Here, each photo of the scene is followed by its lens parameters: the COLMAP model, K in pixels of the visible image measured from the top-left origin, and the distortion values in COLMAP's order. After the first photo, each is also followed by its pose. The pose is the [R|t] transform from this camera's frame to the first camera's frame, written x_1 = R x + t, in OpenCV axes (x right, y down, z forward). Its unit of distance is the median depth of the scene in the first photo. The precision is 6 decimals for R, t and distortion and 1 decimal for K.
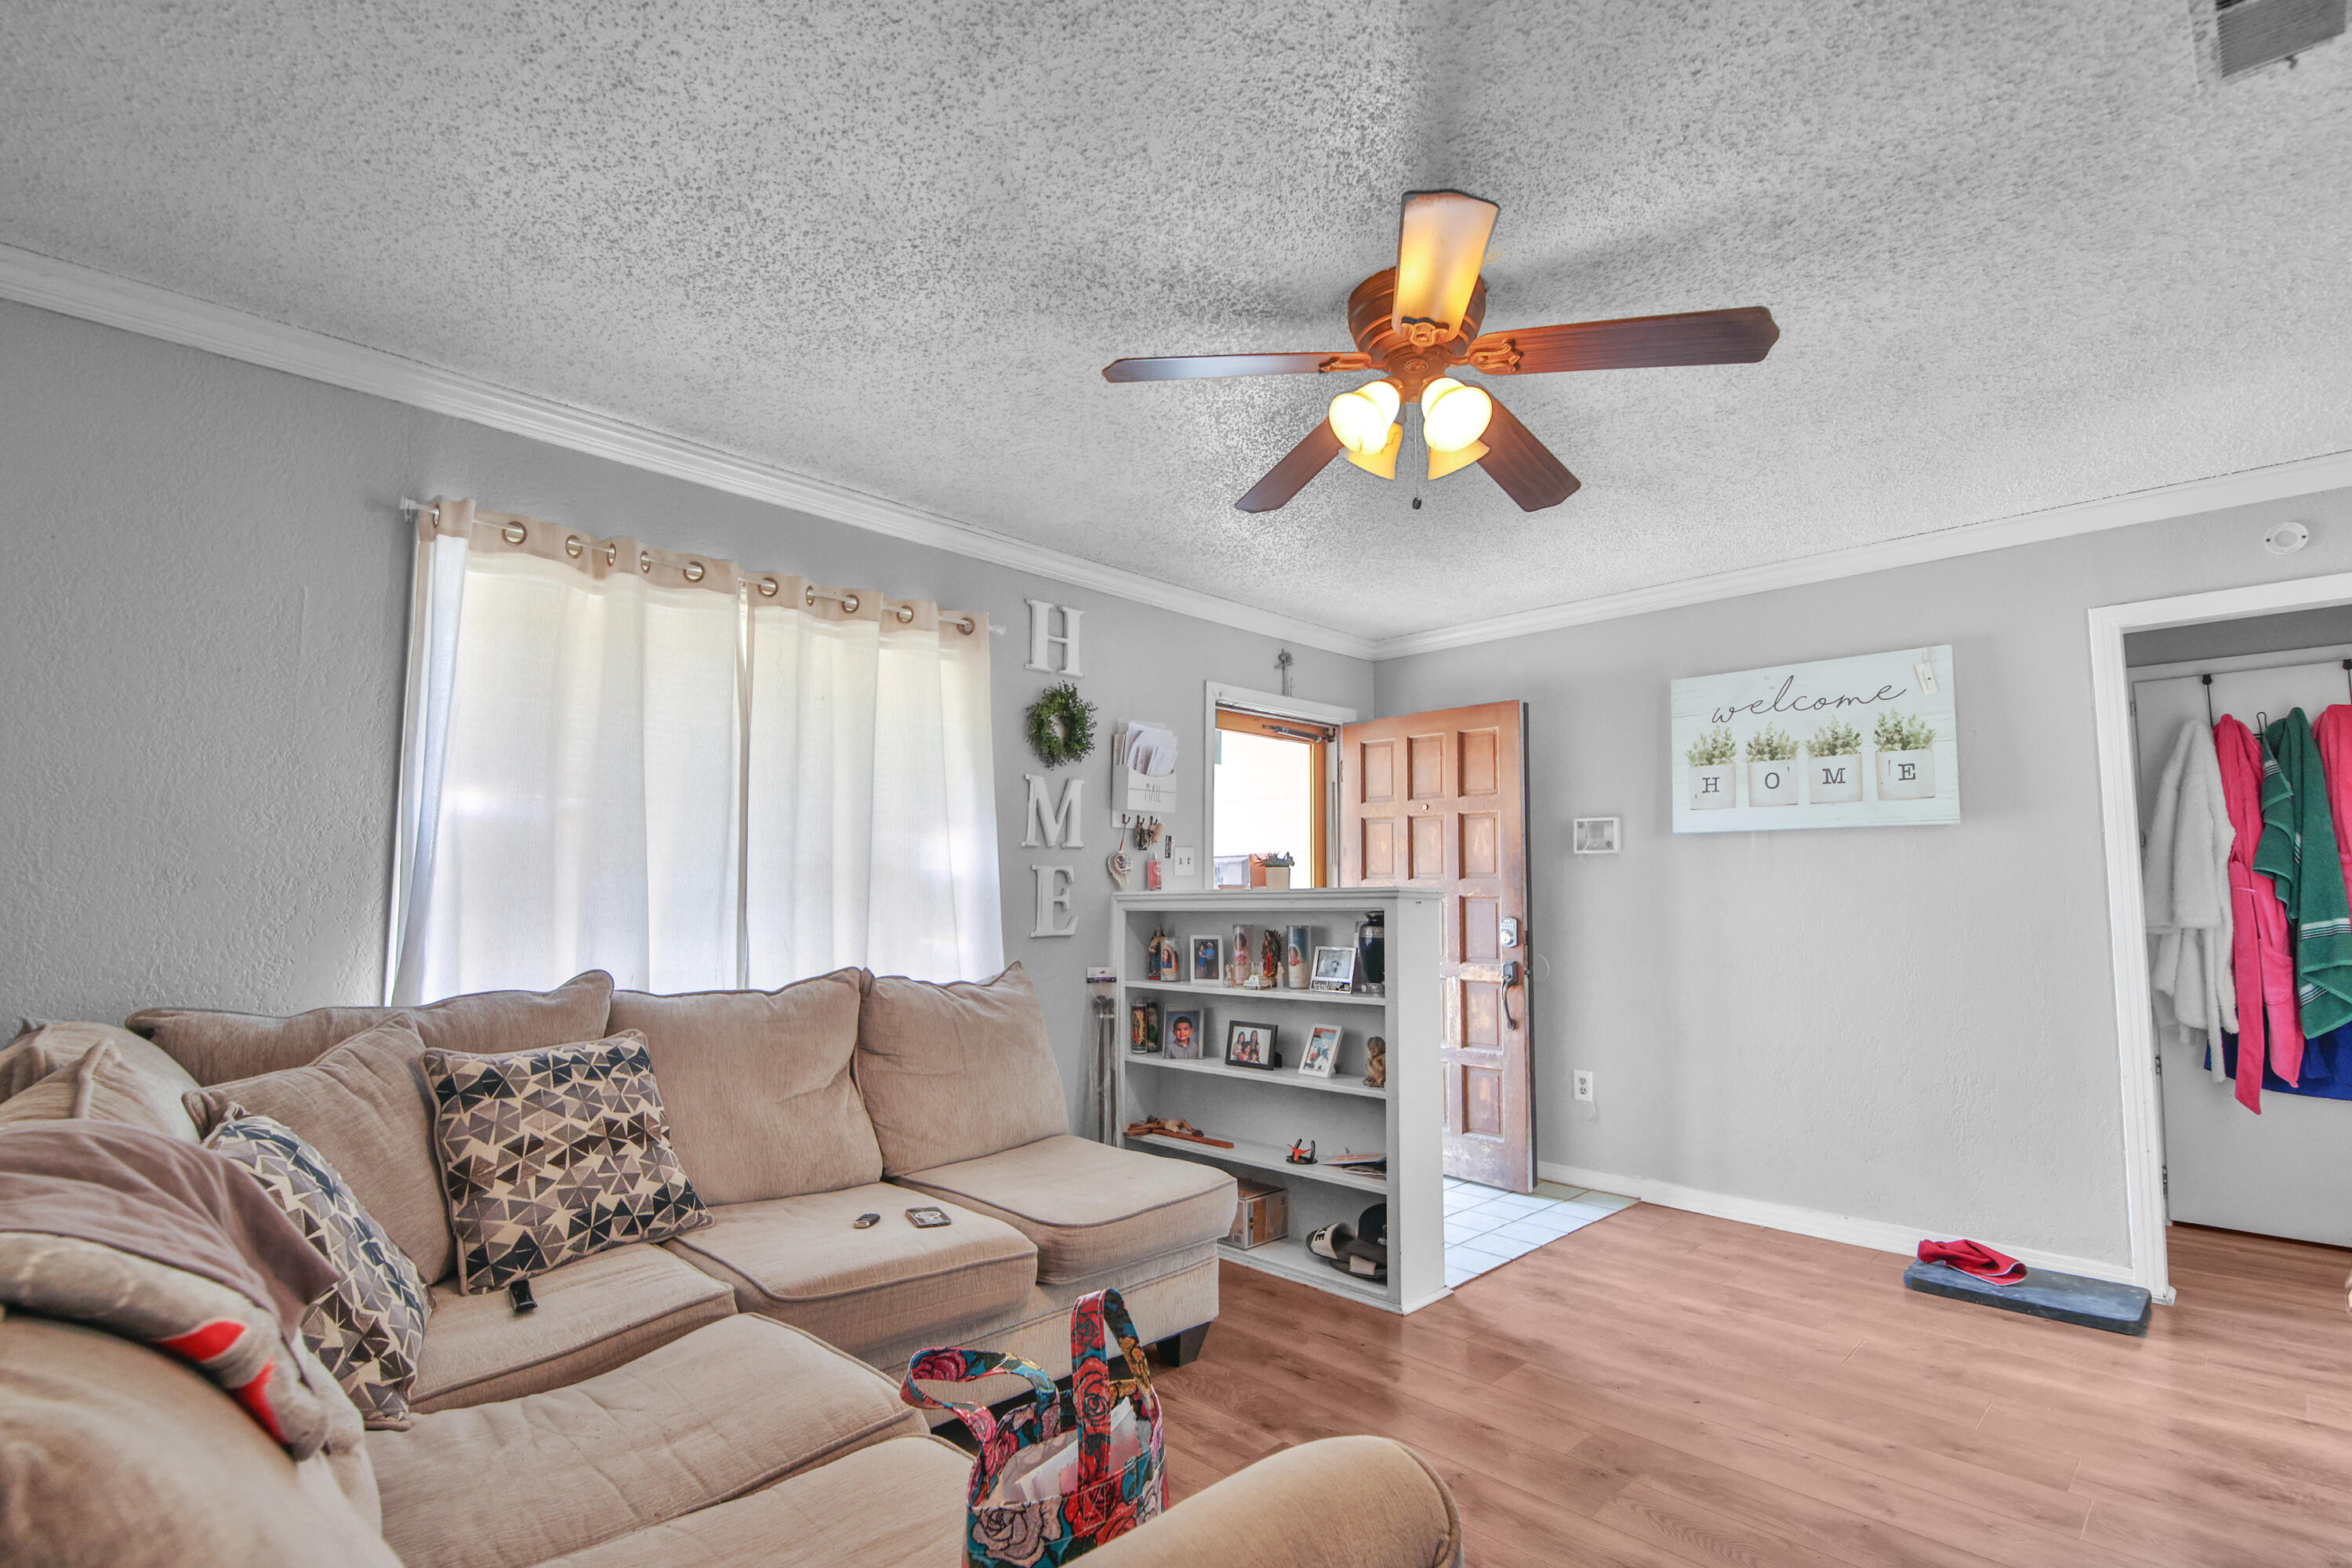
lens RADIAL K [[1092.6, 0, 1163.5], [0, 1092.6, 795.7], [0, 0, 1]] dist [-0.009691, -0.005348]
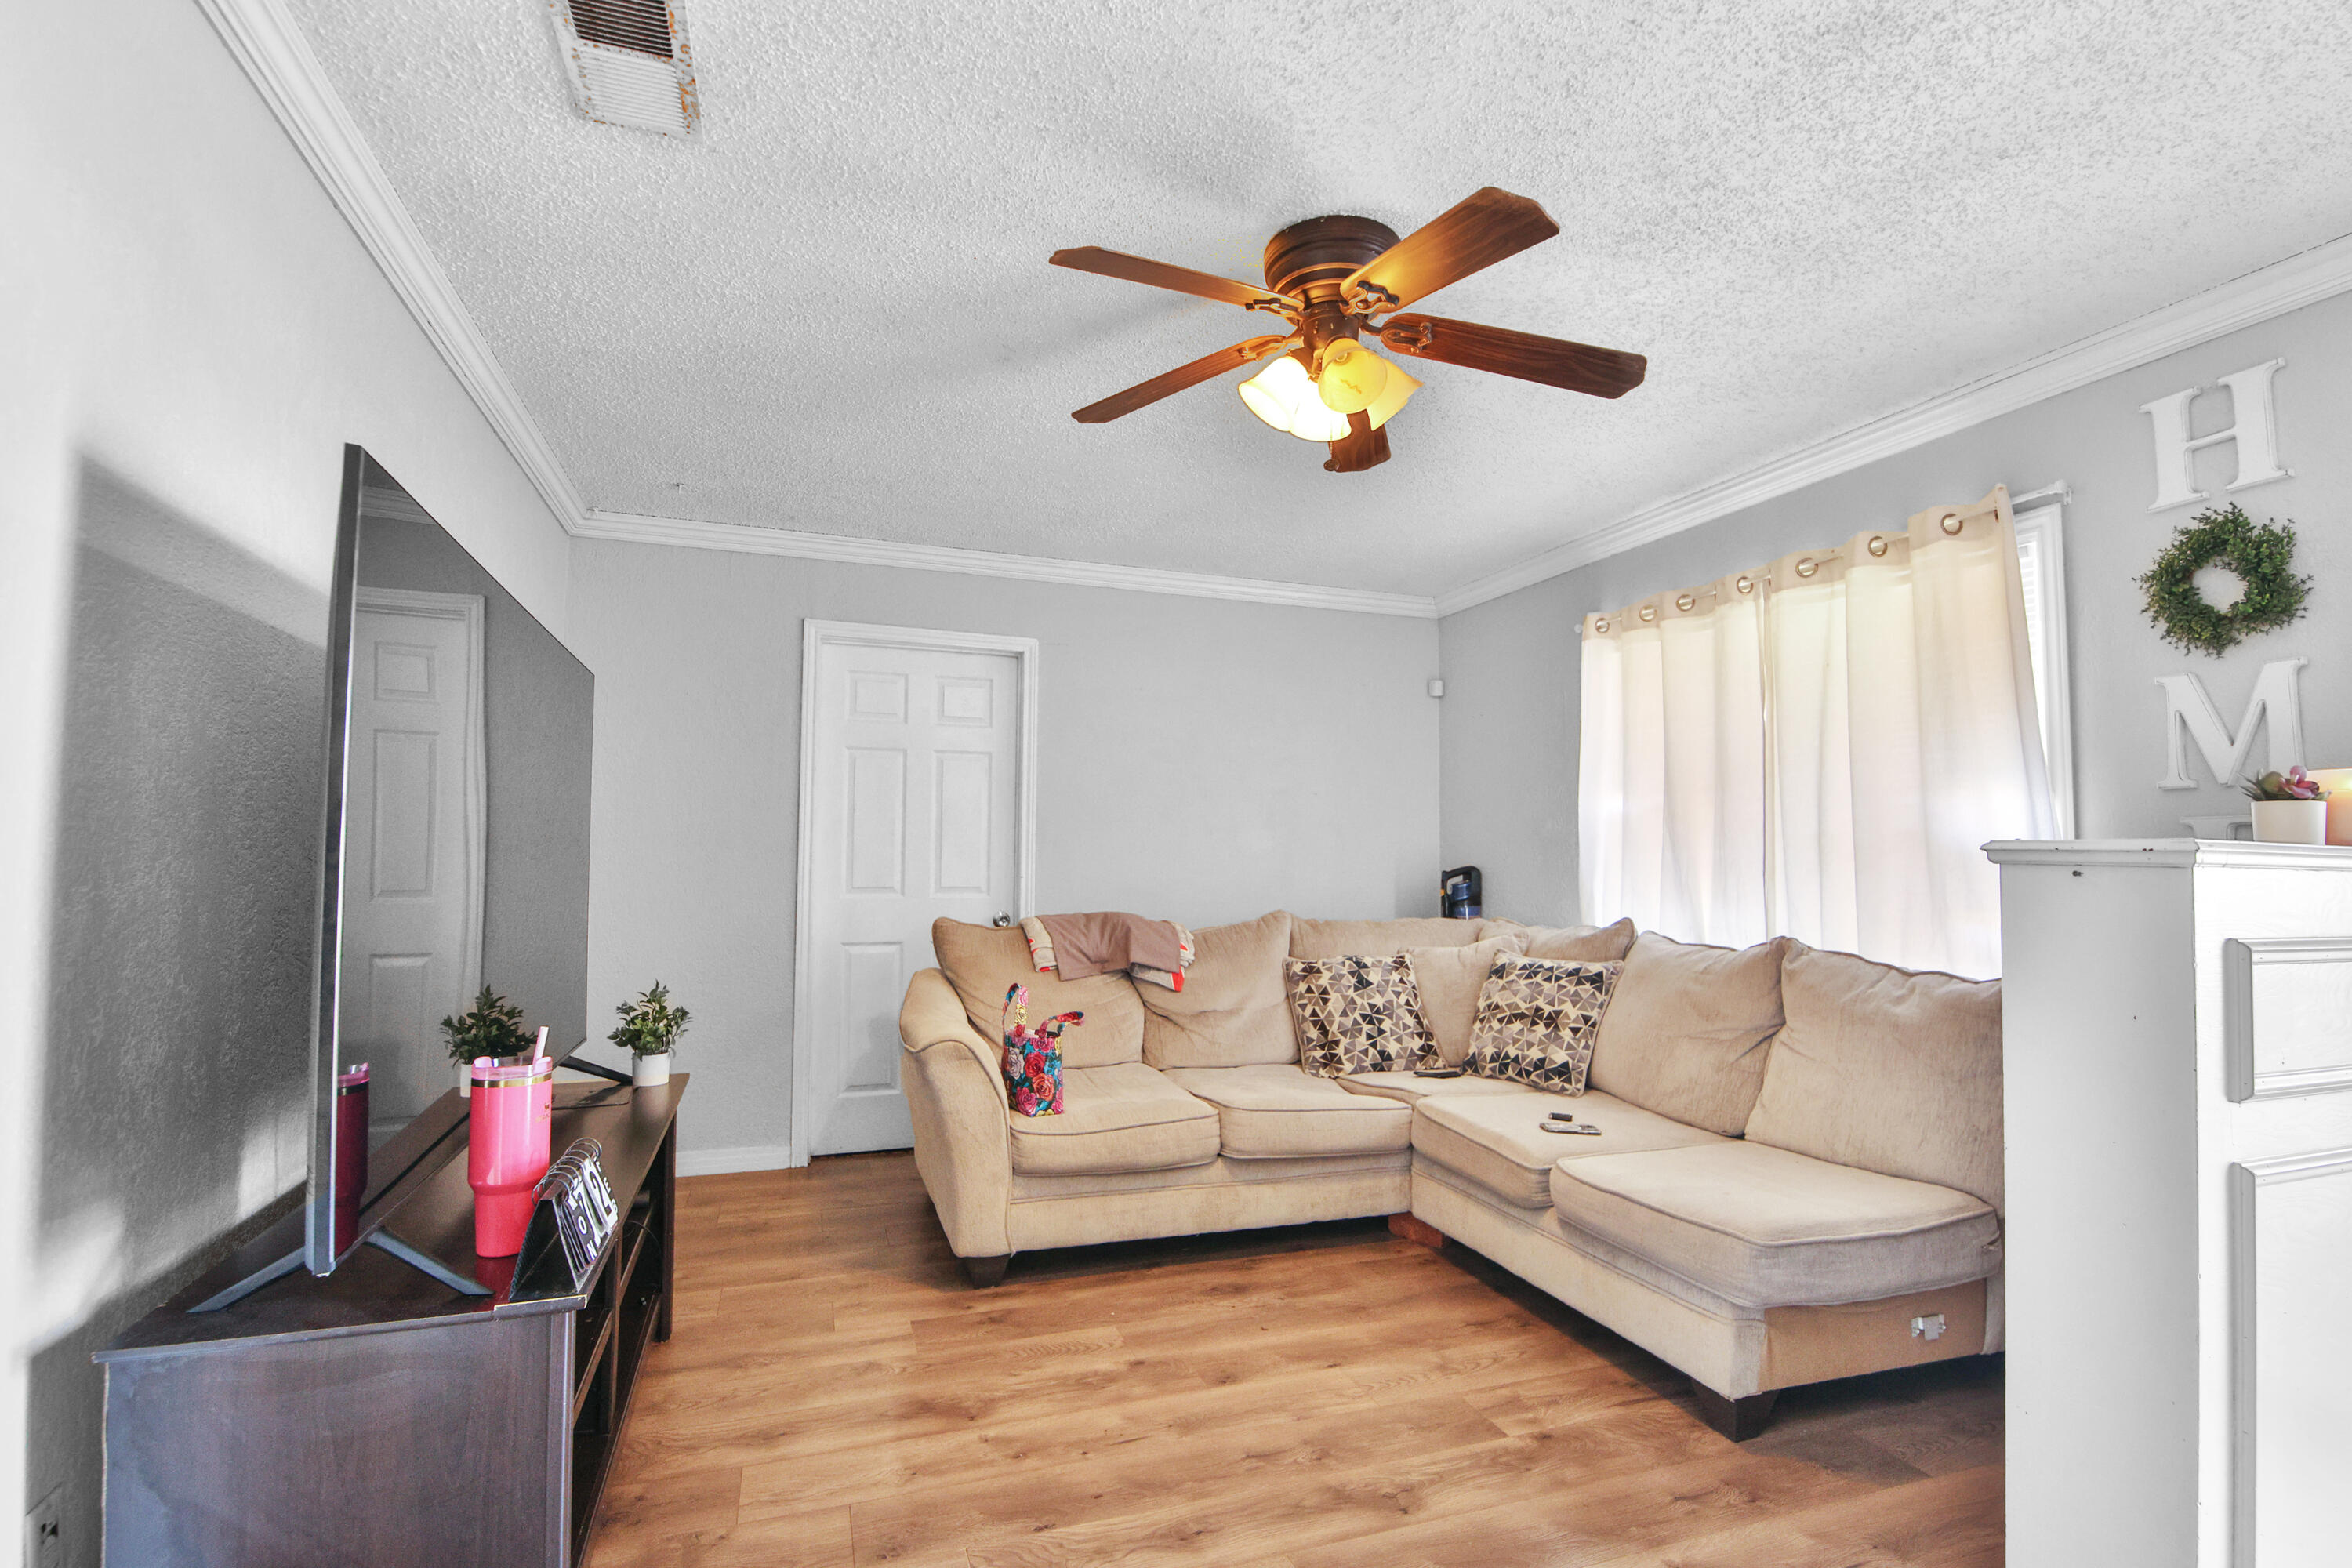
lens RADIAL K [[1092.6, 0, 1172.4], [0, 1092.6, 808.6], [0, 0, 1]] dist [-0.009691, -0.005348]
pose [[-0.434118, -0.052437, -0.899329, 0.955834], [0.072387, 0.993046, -0.092844, 0.102511], [0.897943, -0.105405, -0.427303, 1.028104]]
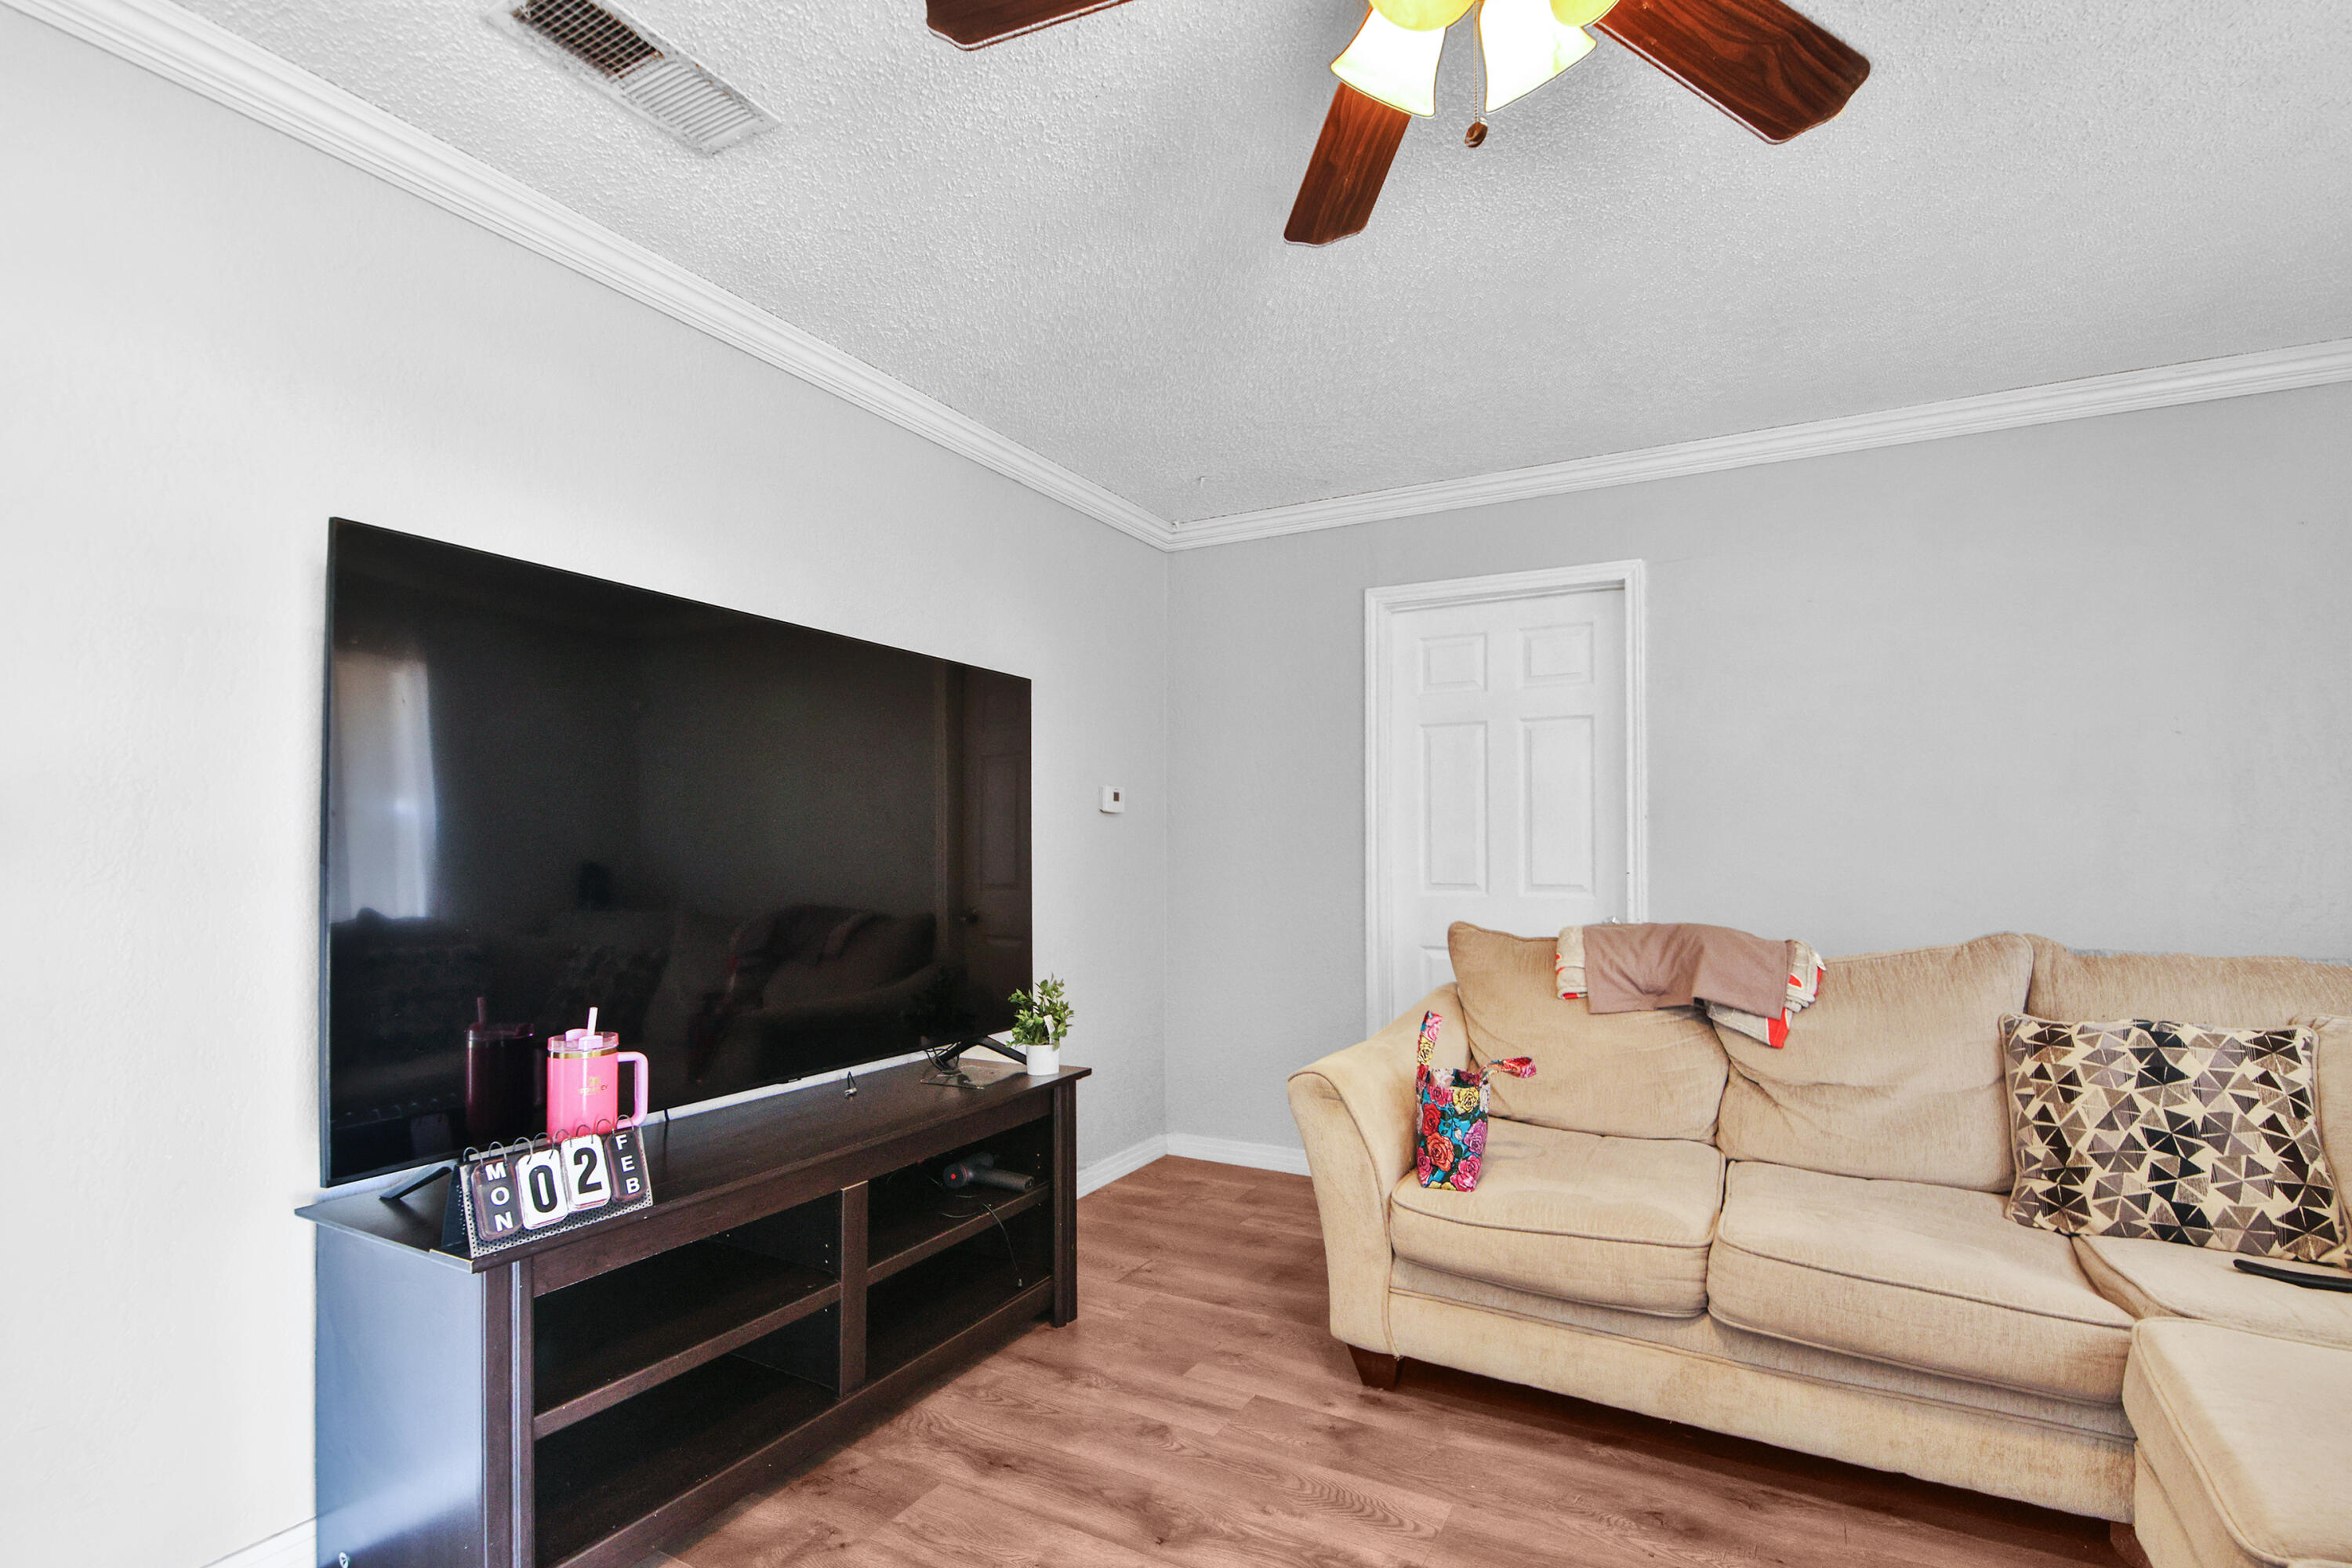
lens RADIAL K [[1092.6, 0, 1173.6], [0, 1092.6, 835.3], [0, 0, 1]] dist [-0.009691, -0.005348]
pose [[-0.961943, -0.008672, -0.273112, 0.427868], [0.020316, 0.994460, -0.103132, 0.111505], [0.272494, -0.104756, -0.956438, 1.178972]]
